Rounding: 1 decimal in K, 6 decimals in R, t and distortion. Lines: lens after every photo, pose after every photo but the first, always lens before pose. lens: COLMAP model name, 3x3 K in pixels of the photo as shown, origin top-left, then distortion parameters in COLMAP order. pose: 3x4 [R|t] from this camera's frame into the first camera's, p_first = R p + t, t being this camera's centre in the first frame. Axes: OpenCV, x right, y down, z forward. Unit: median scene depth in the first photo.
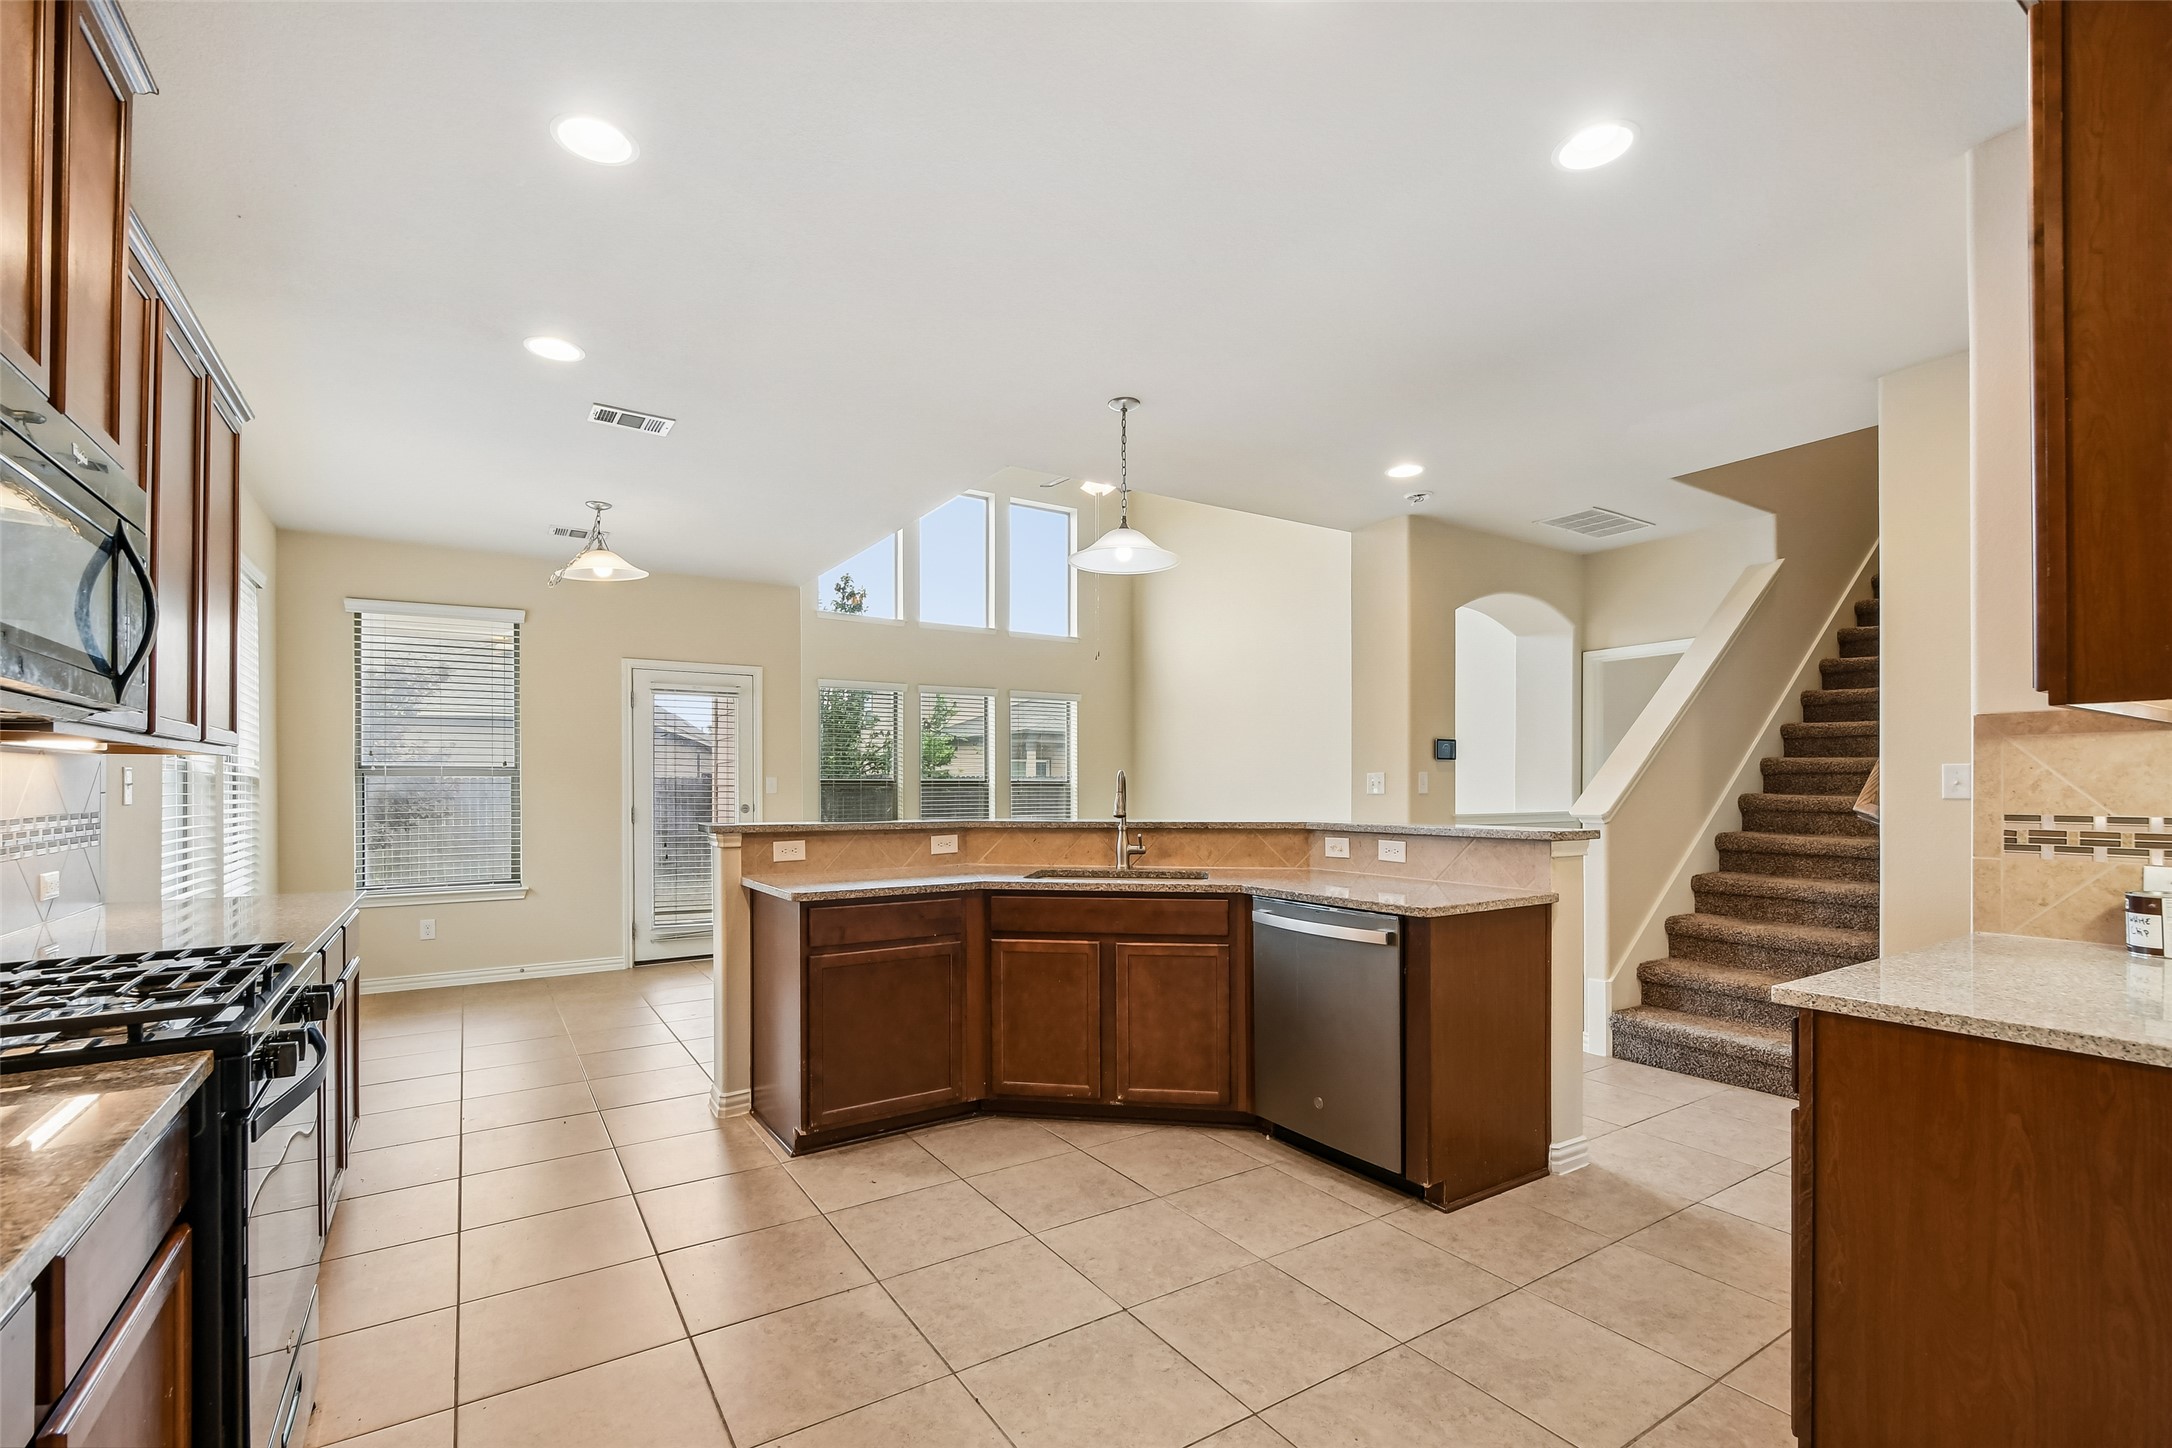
lens RADIAL K [[960.8, 0, 1075.2], [0, 960.8, 777.3], [0, 0, 1]] dist [0.000910, -0.000416]
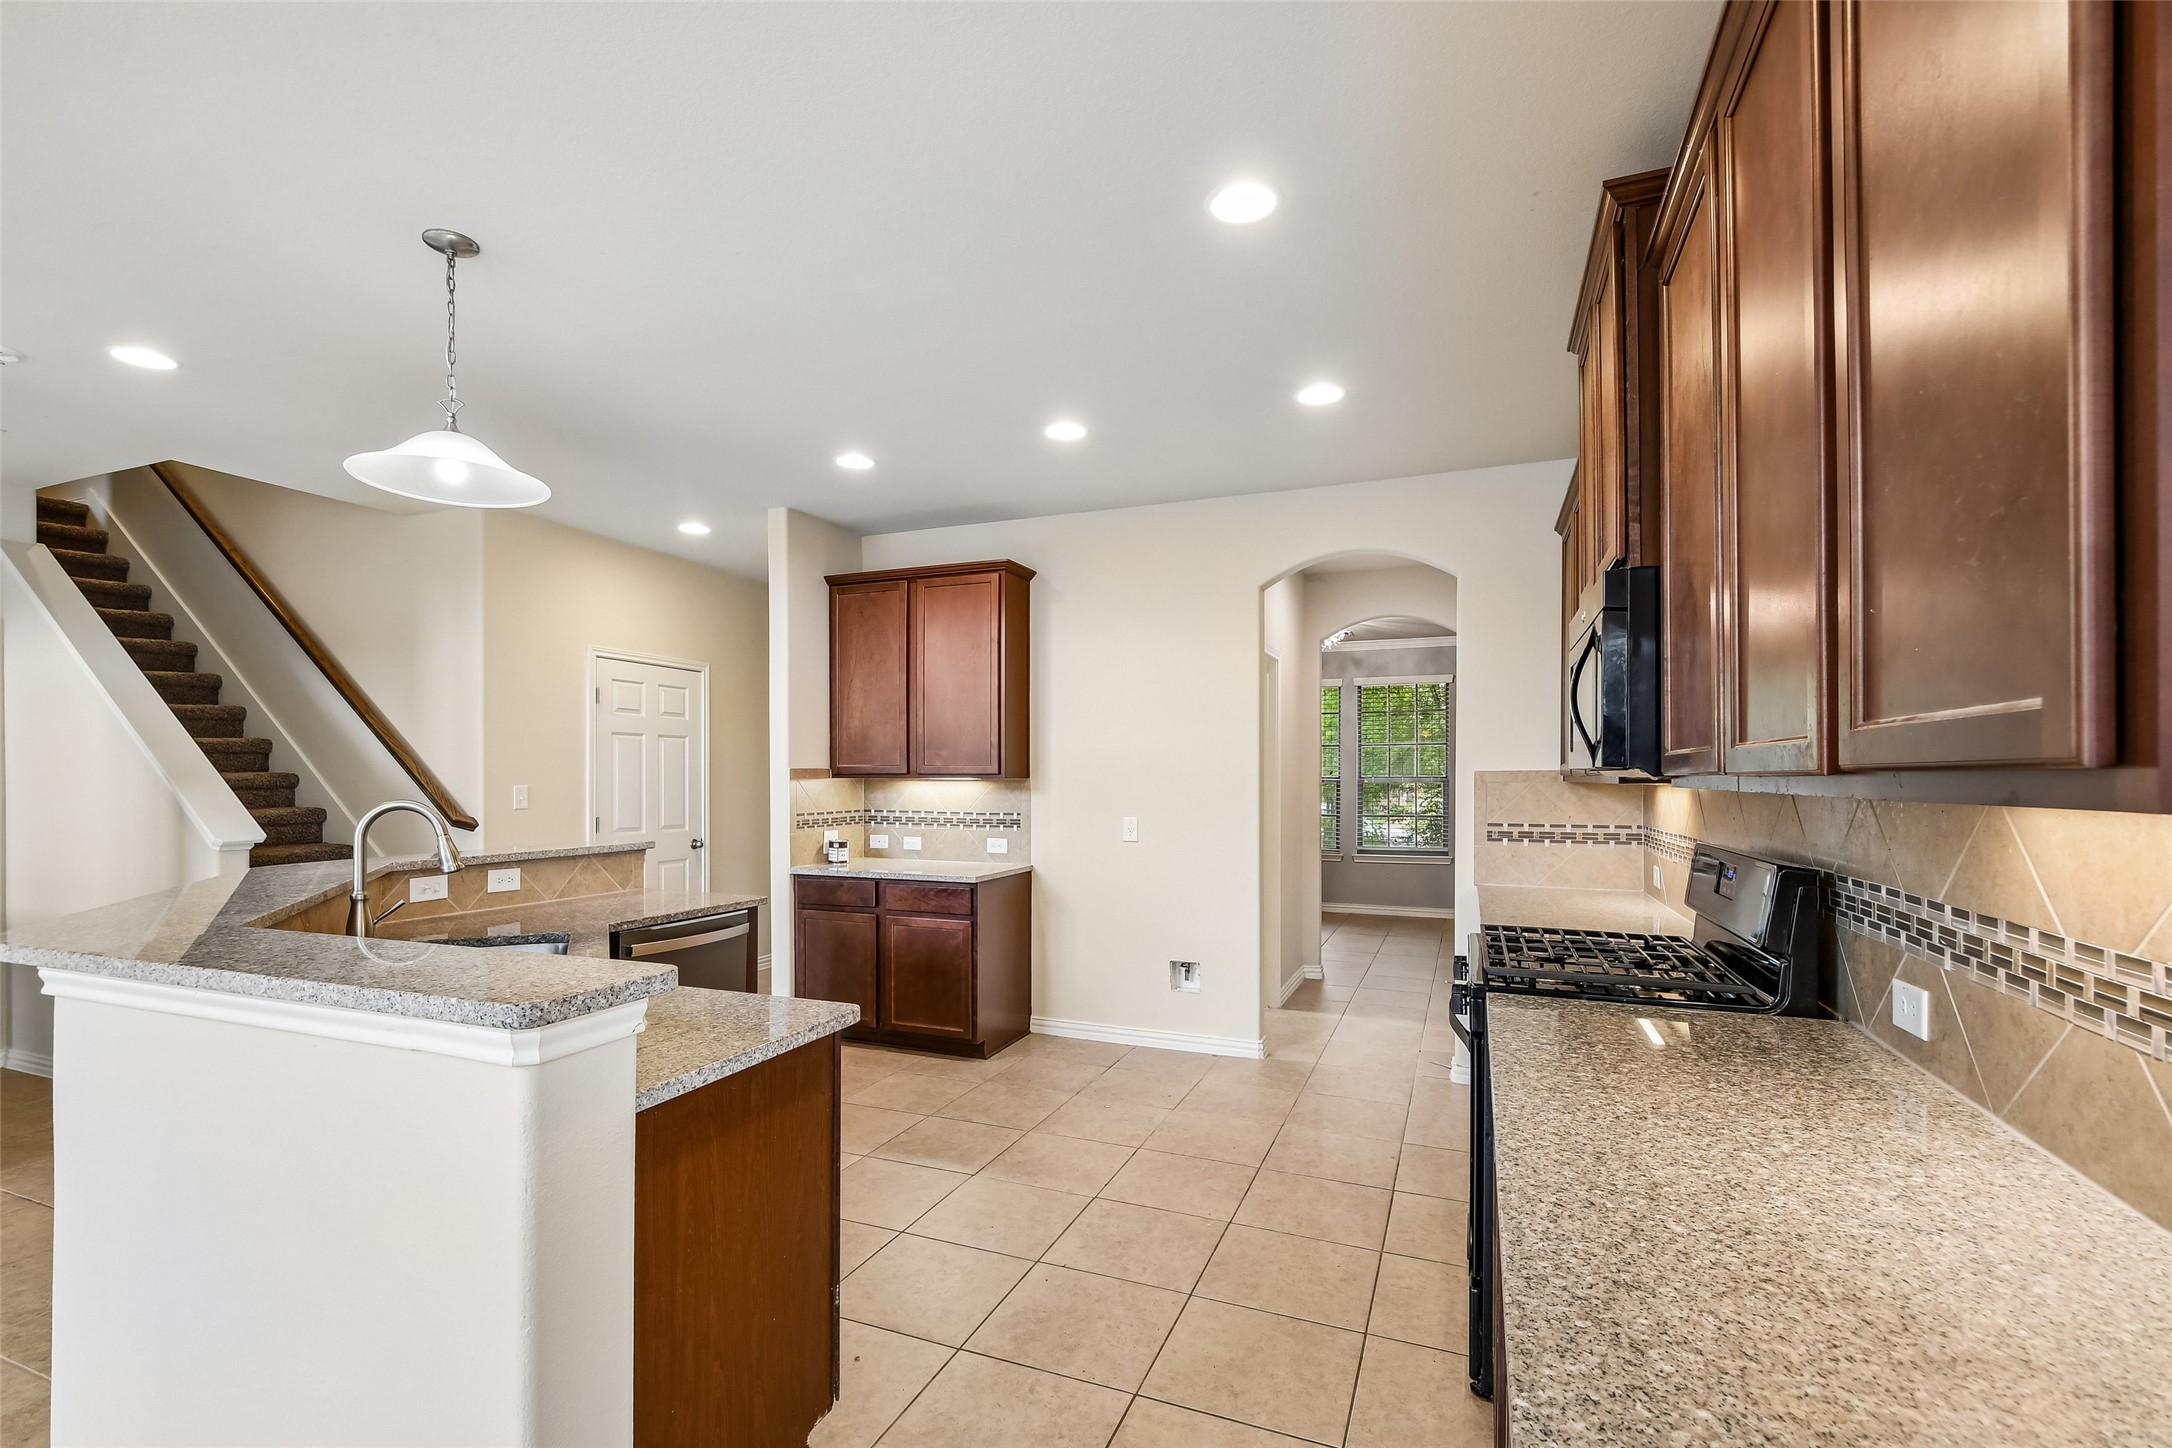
lens RADIAL K [[960.8, 0, 1075.2], [0, 960.8, 777.3], [0, 0, 1]] dist [0.000910, -0.000416]
pose [[-0.572840, 0.002345, 0.819664, -1.294881], [-0.005363, 0.999964, -0.006609, -0.036344], [-0.819650, -0.008182, -0.572806, 1.811374]]
